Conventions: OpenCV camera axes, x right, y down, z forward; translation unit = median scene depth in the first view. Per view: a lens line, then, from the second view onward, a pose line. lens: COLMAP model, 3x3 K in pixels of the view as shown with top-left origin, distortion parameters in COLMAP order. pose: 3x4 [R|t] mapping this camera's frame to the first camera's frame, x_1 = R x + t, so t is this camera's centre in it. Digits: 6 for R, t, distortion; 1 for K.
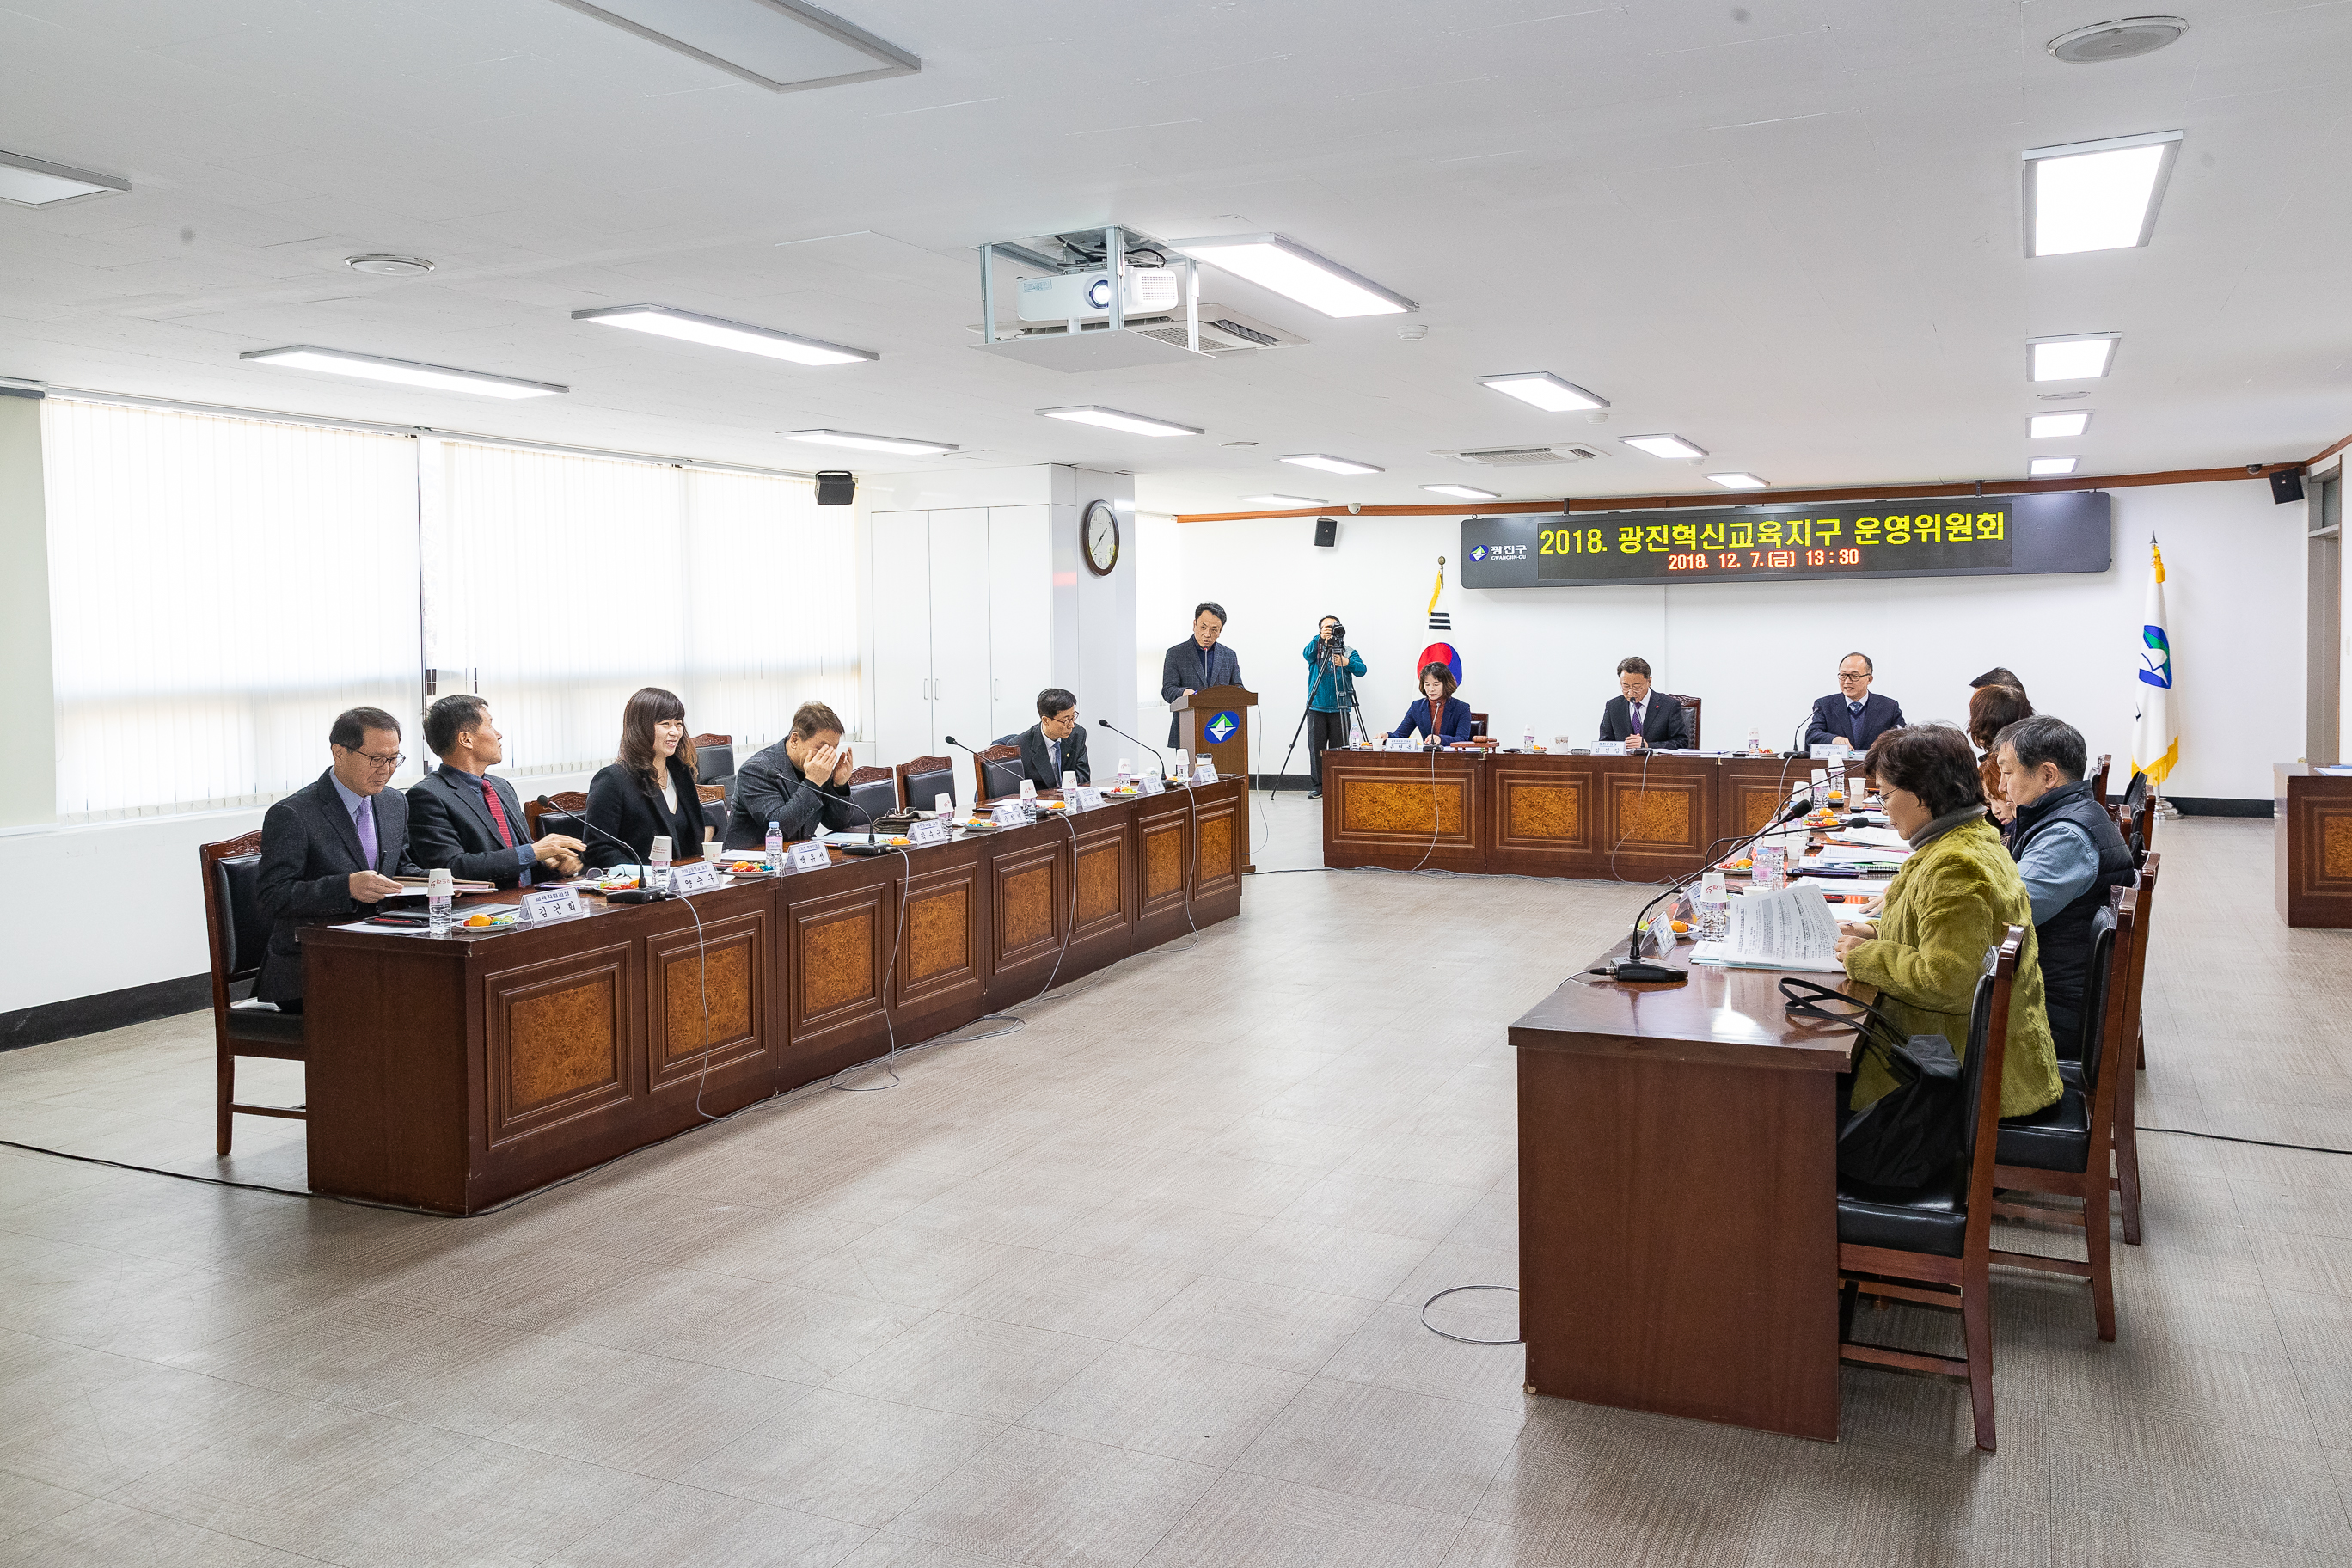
lens RADIAL K [[1867.4, 0, 1150.4], [0, 1867.4, 700.9], [0, 0, 1]] dist [0.009100, 0.000269]
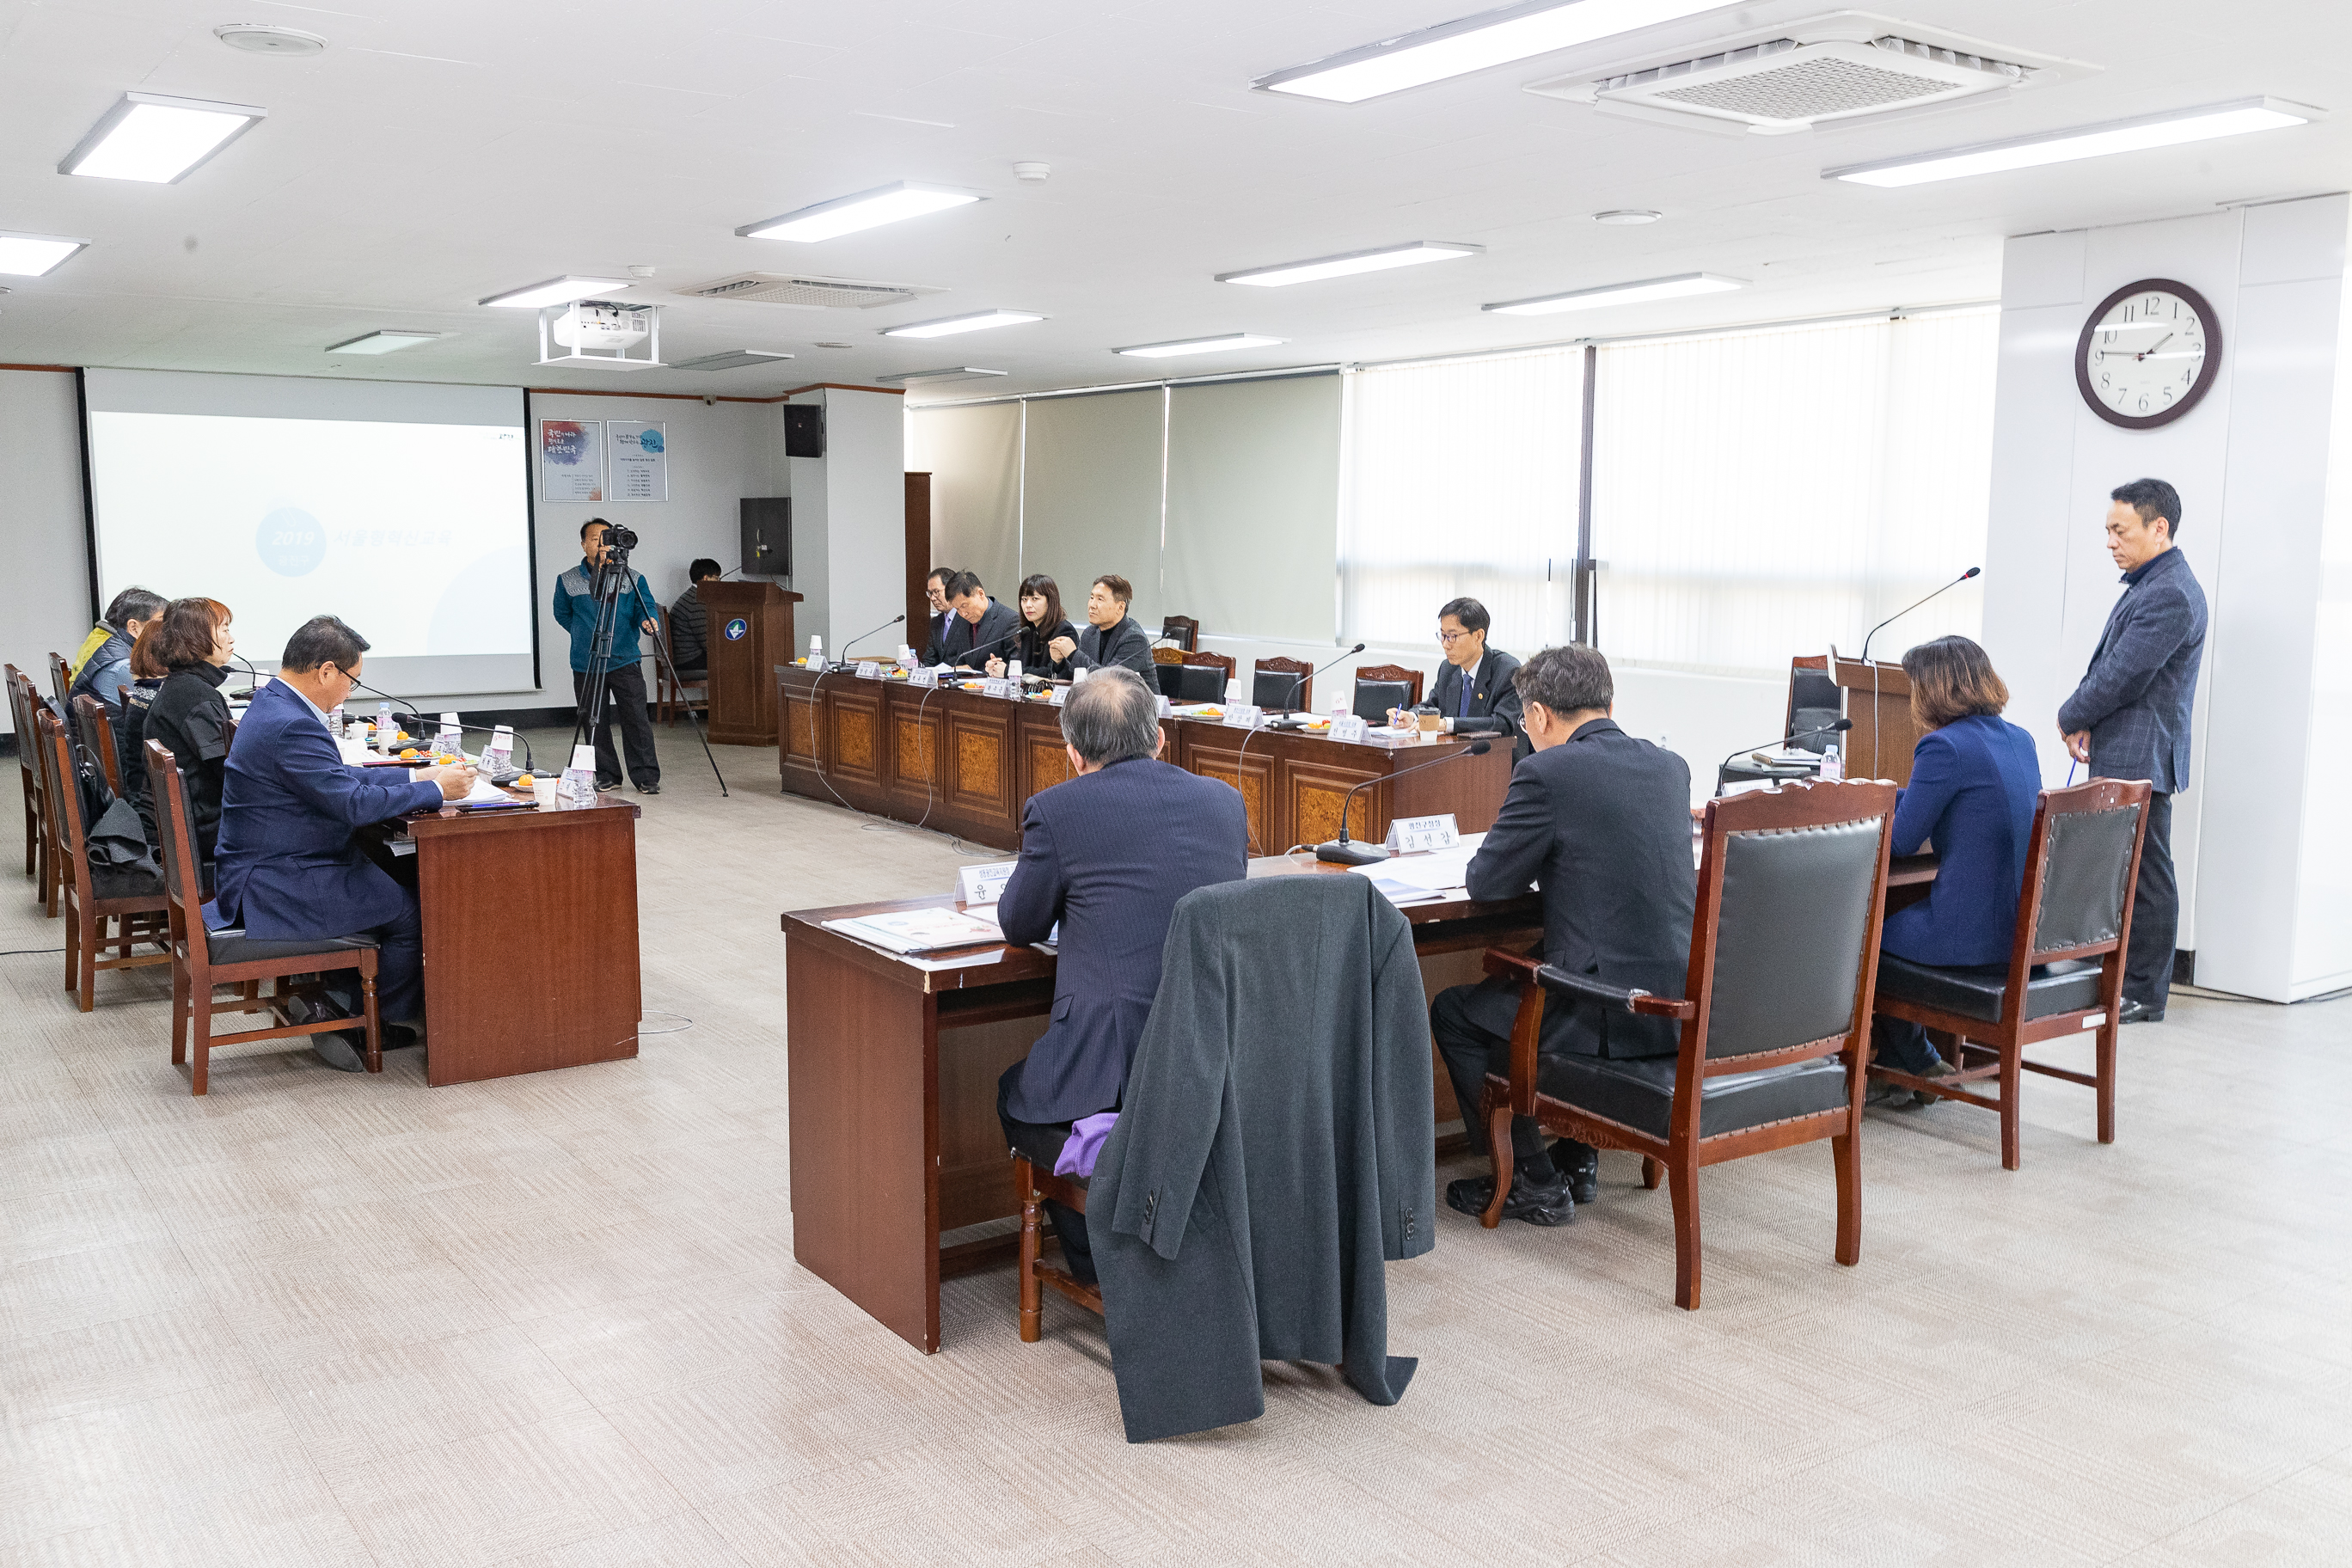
lens RADIAL K [[2028.0, 0, 1176.0], [0, 2028.0, 784.0], [0, 0, 1]] dist [0.003014, 0.021550]
pose [[-0.496991, 0.119588, -0.859476, 0.508742], [-0.033438, 0.987083, 0.156679, -0.042212], [0.867111, 0.106607, -0.486573, 0.899878]]
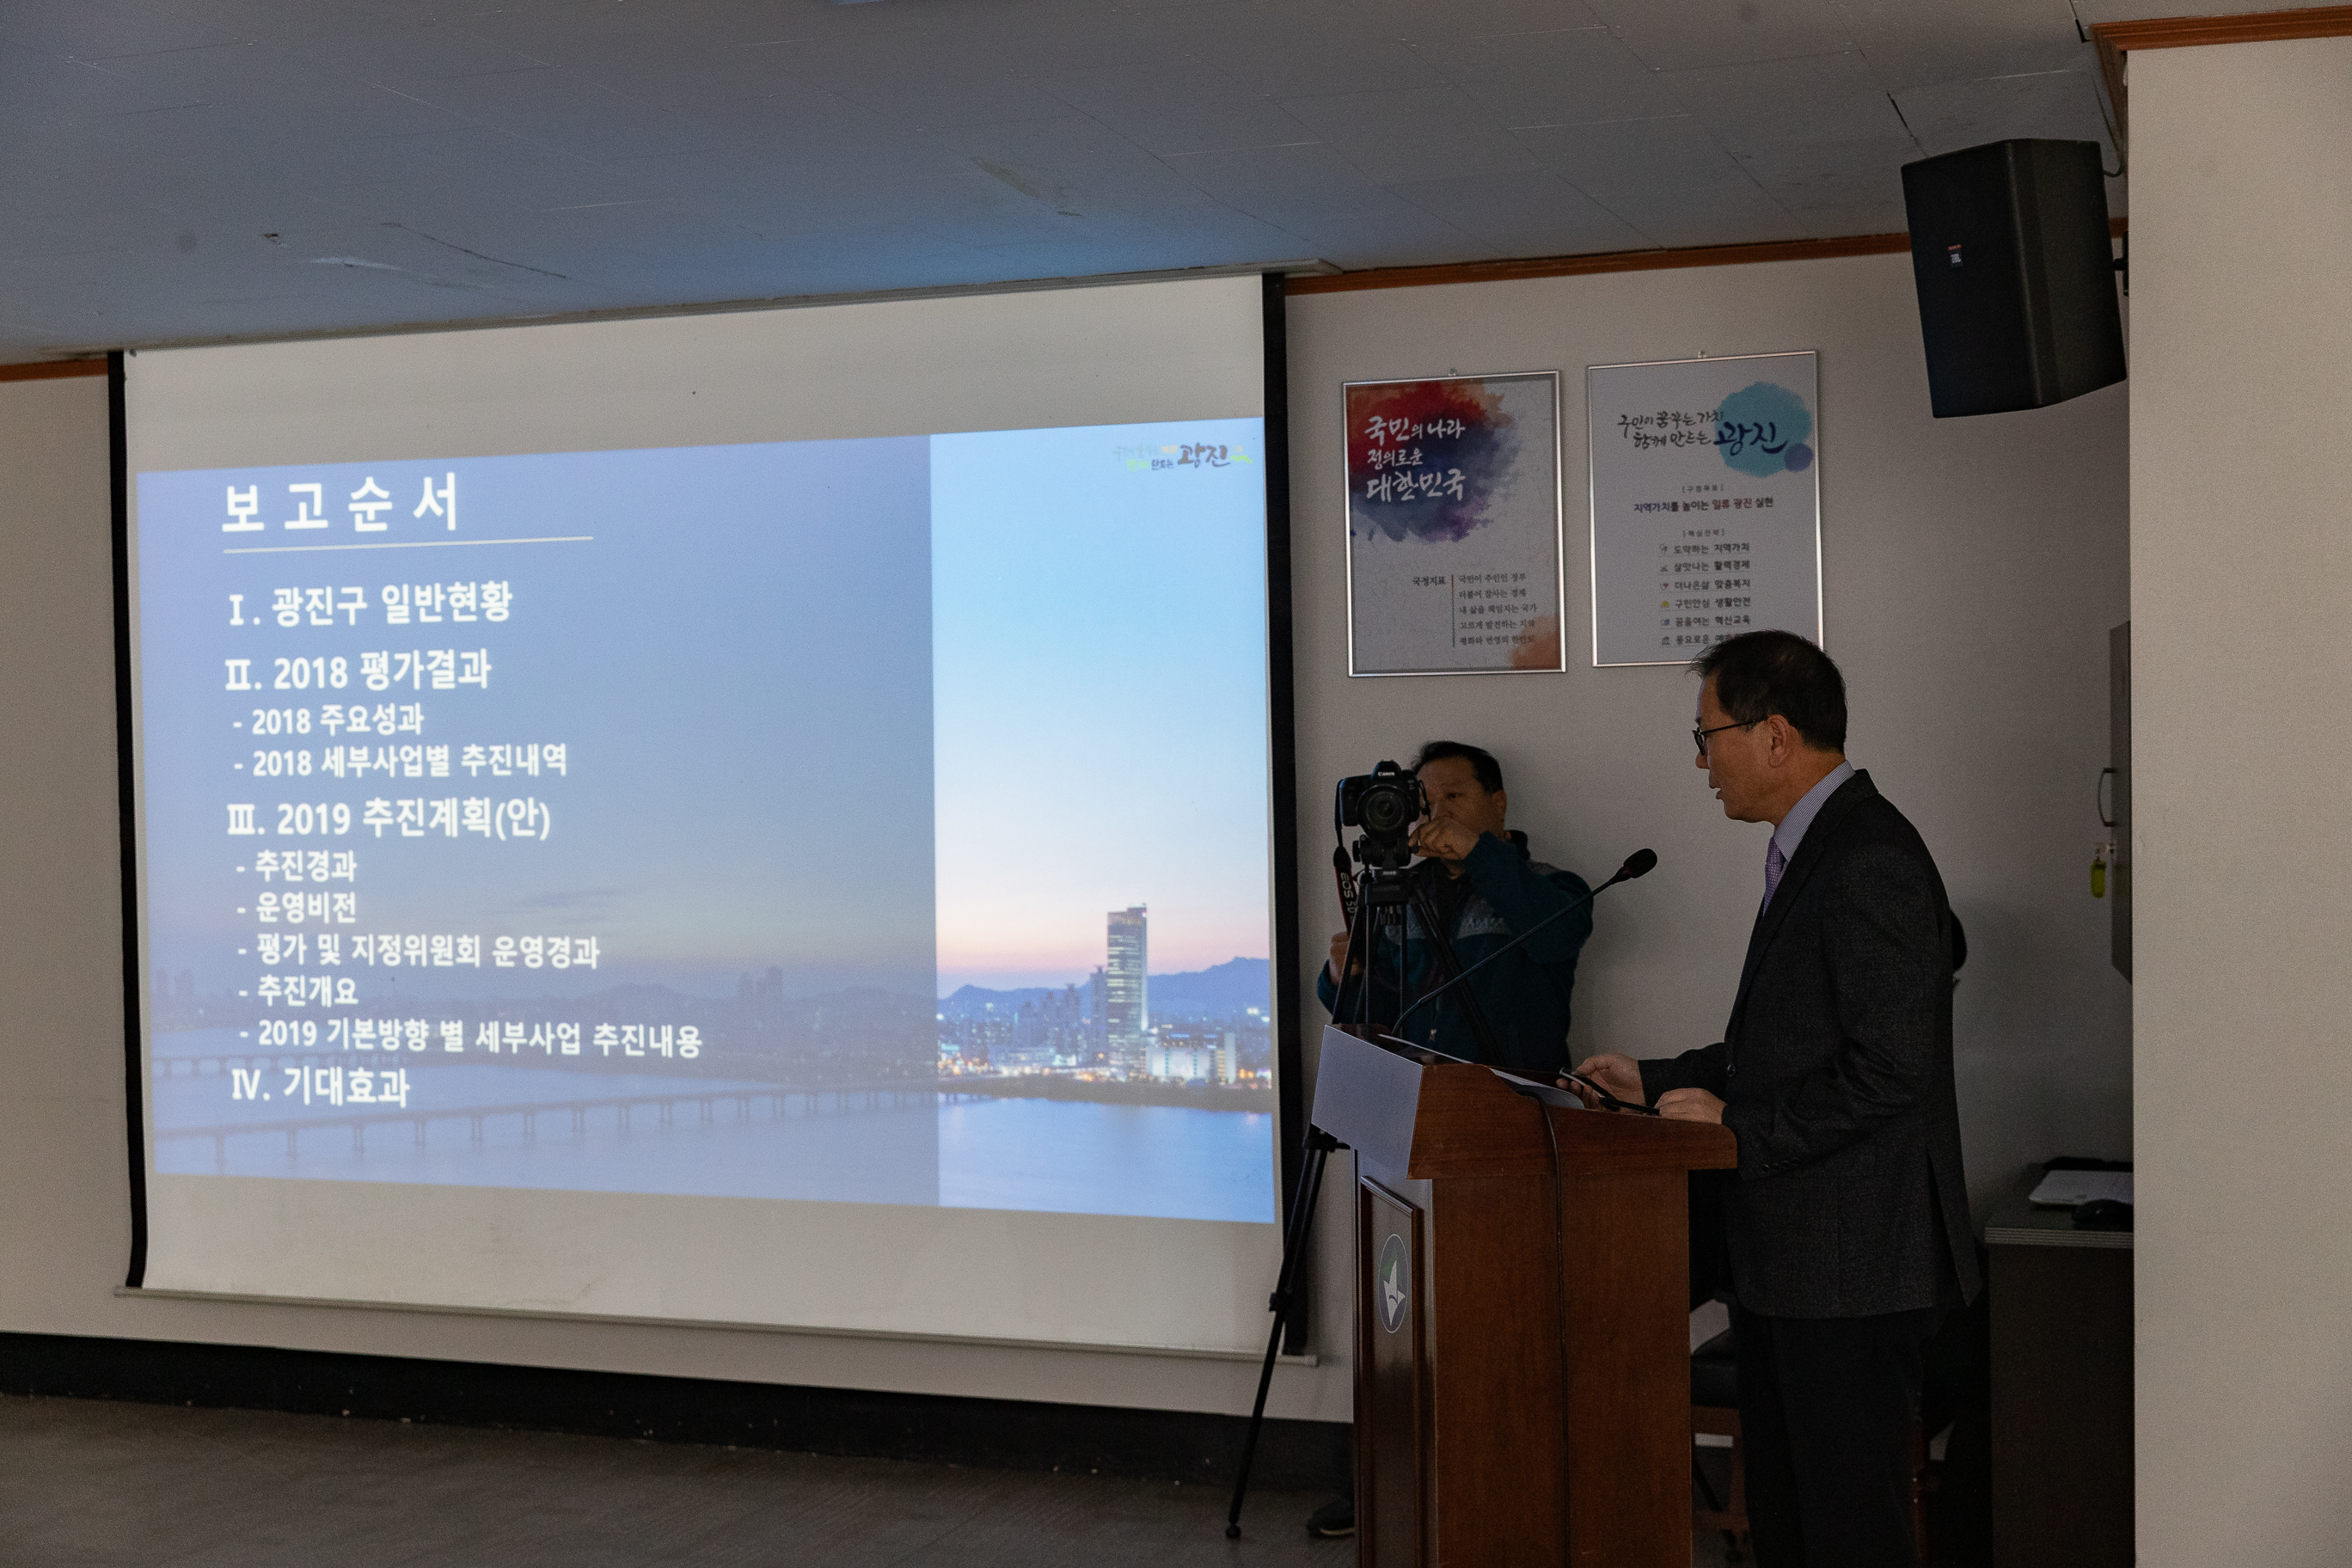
lens RADIAL K [[3057.7, 0, 1167.9], [0, 3057.7, 816.1], [0, 0, 1]] dist [0.016269, -0.012194]
pose [[-0.994394, 0.029237, -0.101619, -0.197477], [0.022918, 0.997763, 0.062799, -0.018771], [0.103228, 0.060118, -0.992839, 0.509090]]
